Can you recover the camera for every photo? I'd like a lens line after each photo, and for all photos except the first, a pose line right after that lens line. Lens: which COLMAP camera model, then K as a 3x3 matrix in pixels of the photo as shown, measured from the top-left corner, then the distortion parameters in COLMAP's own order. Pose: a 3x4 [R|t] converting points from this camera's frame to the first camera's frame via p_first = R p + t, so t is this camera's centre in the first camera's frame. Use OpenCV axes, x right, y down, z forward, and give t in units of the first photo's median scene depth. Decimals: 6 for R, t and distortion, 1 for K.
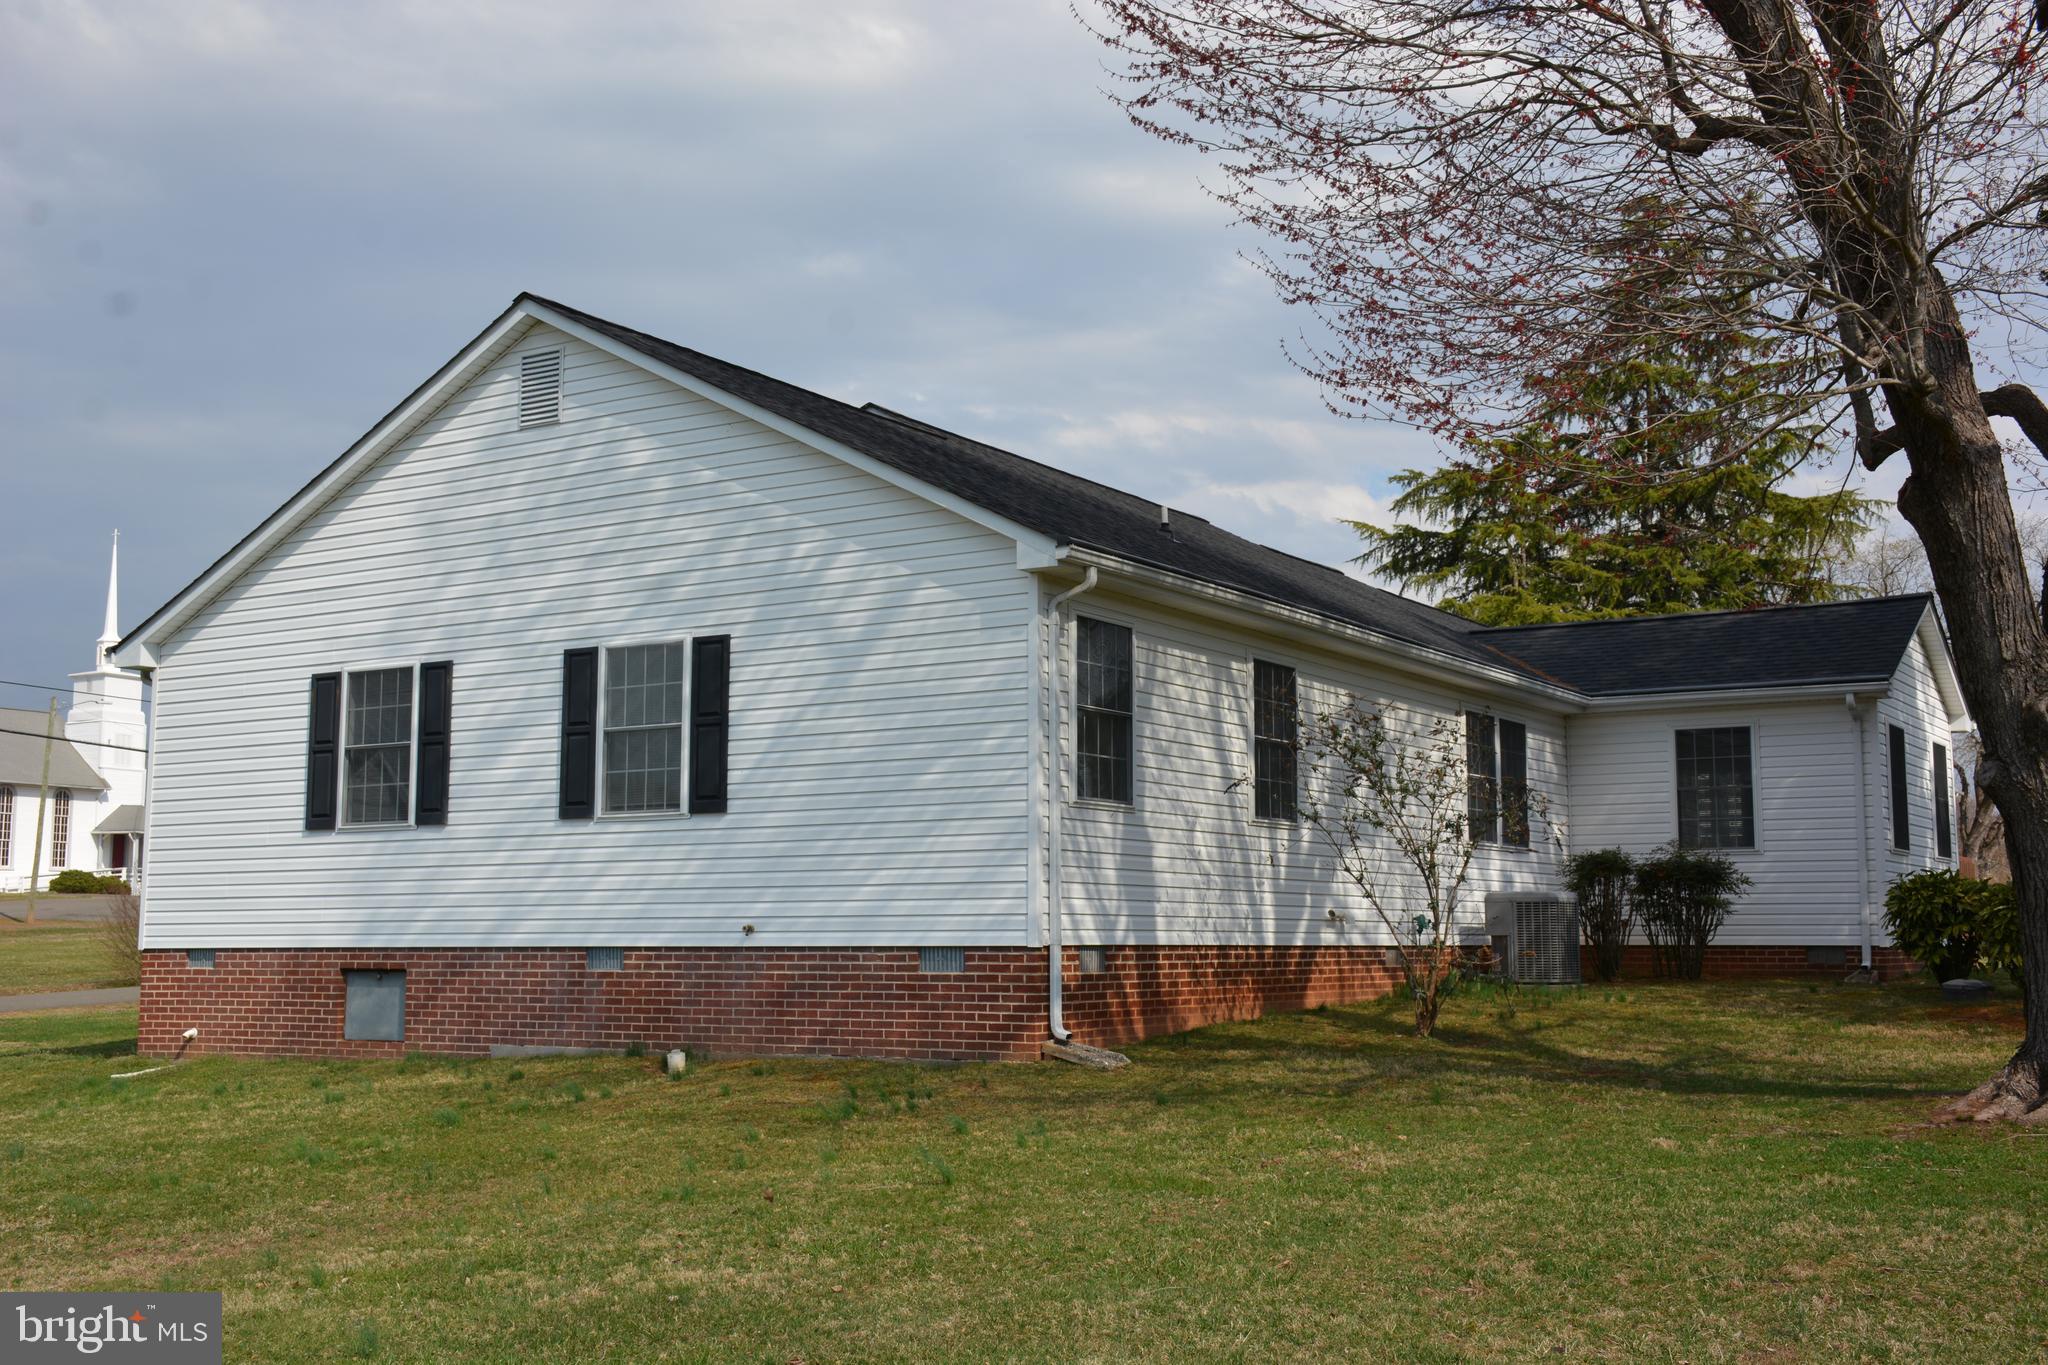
lens RADIAL K [[2227.8, 0, 1028.6], [0, 2227.8, 681.4], [0, 0, 1]] dist [0.047079, 0.000000]
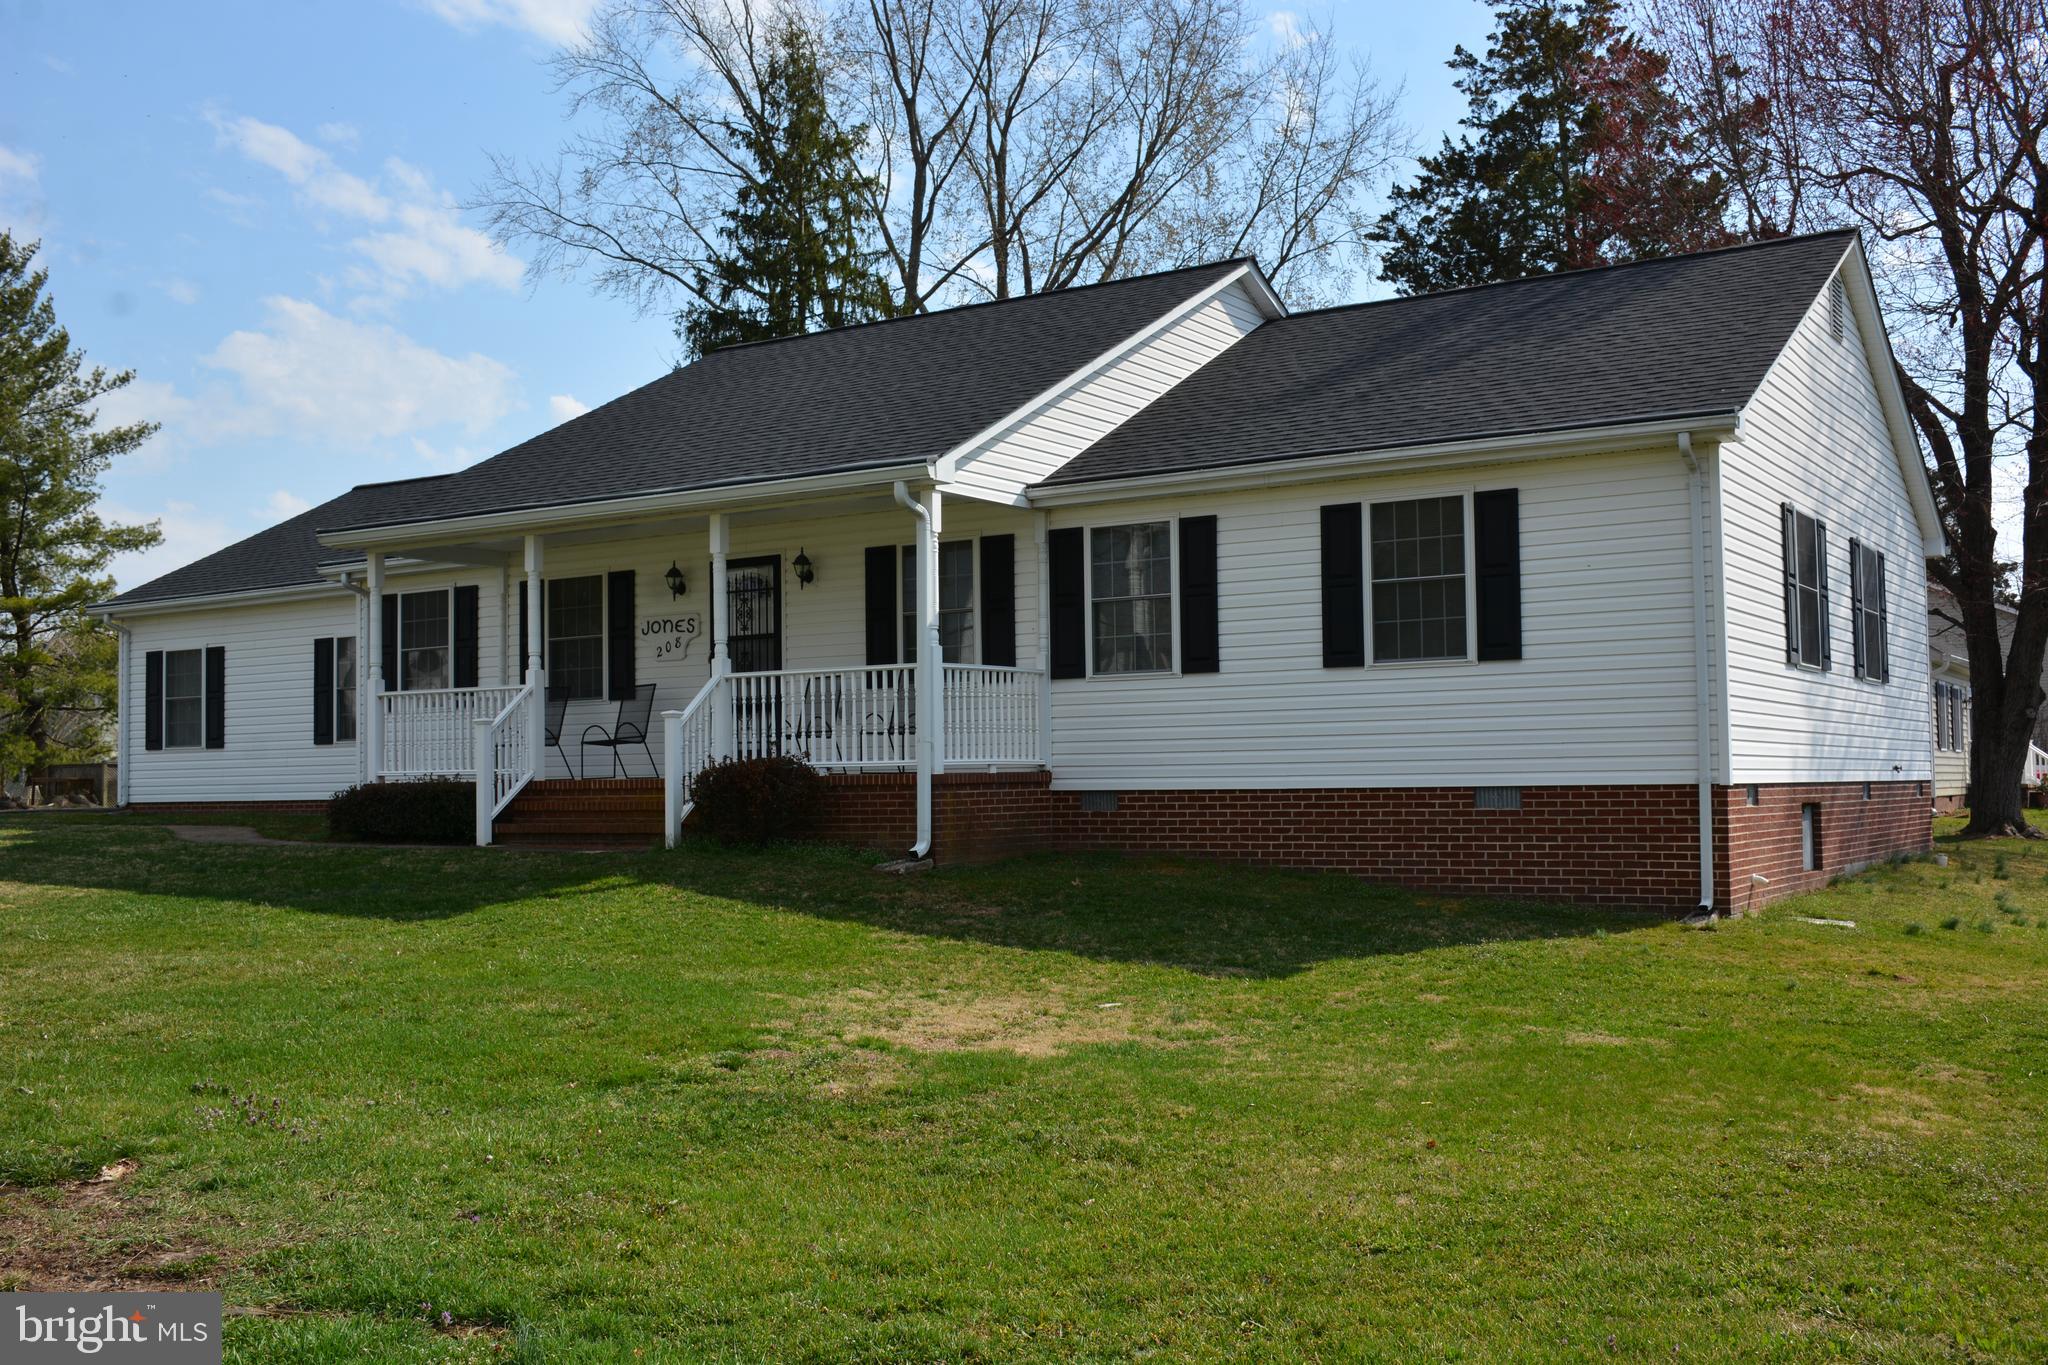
lens RADIAL K [[1975.6, 0, 1016.0], [0, 1975.6, 693.5], [0, 0, 1]] dist [-0.035012, 0.000000]
pose [[0.028115, 0.050675, 0.998319, -1.247257], [-0.104350, 0.993406, -0.047487, 0.163693], [-0.994143, -0.102839, 0.033218, 1.374610]]
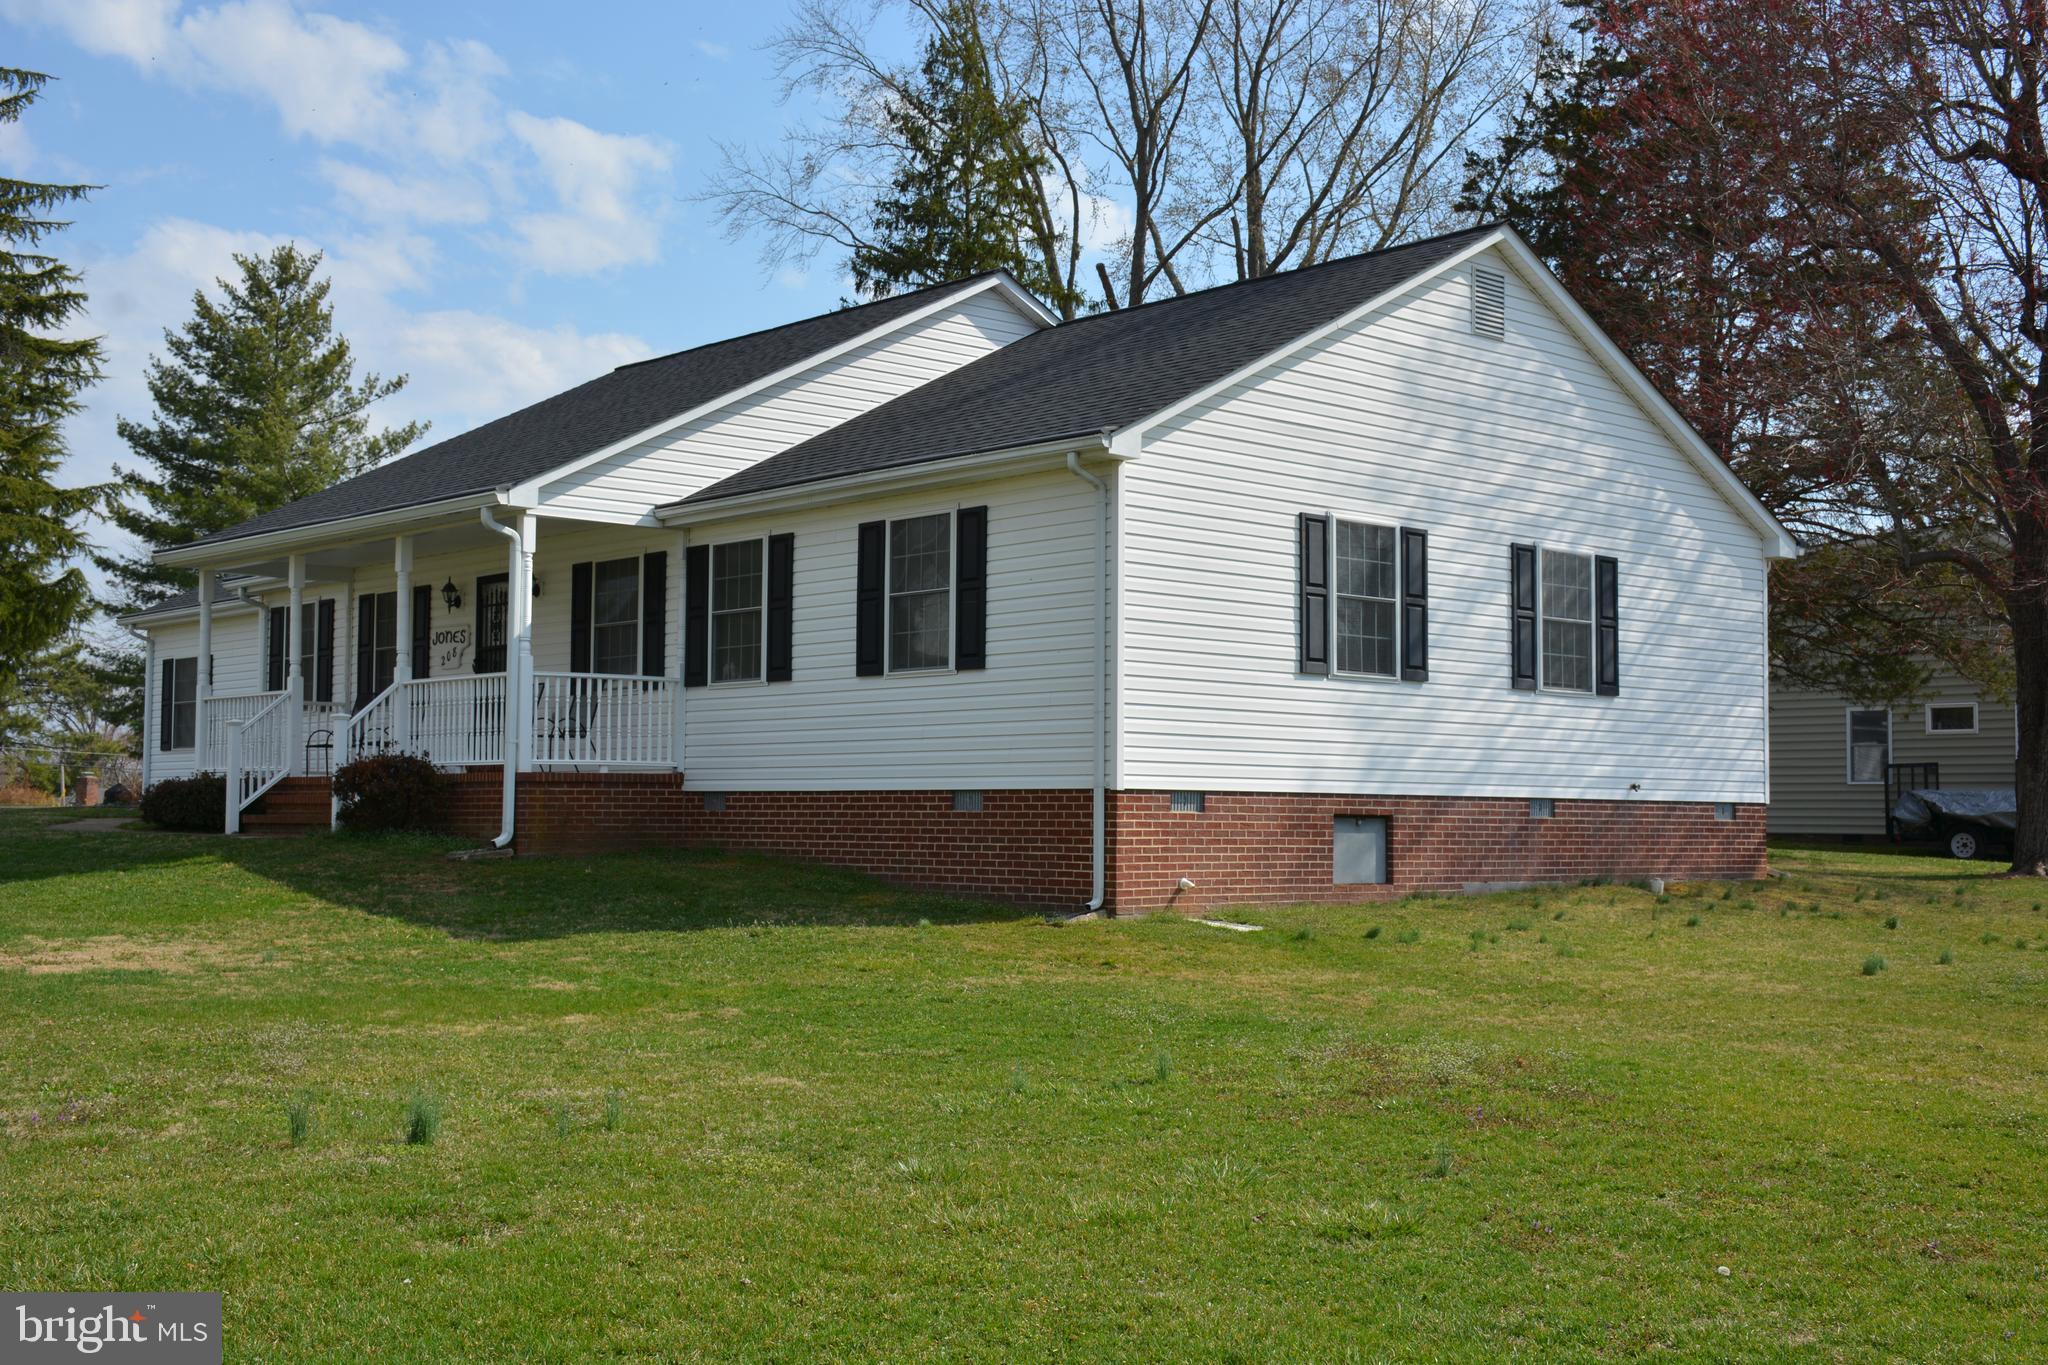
lens RADIAL K [[2303.7, 0, 1028.2], [0, 2303.7, 678.1], [0, 0, 1]] dist [-0.005274, 0.000000]
pose [[0.278052, 0.064516, 0.958397, -1.386695], [-0.119105, 0.992358, -0.032247, 0.121444], [-0.953153, -0.105184, 0.283611, 0.873820]]
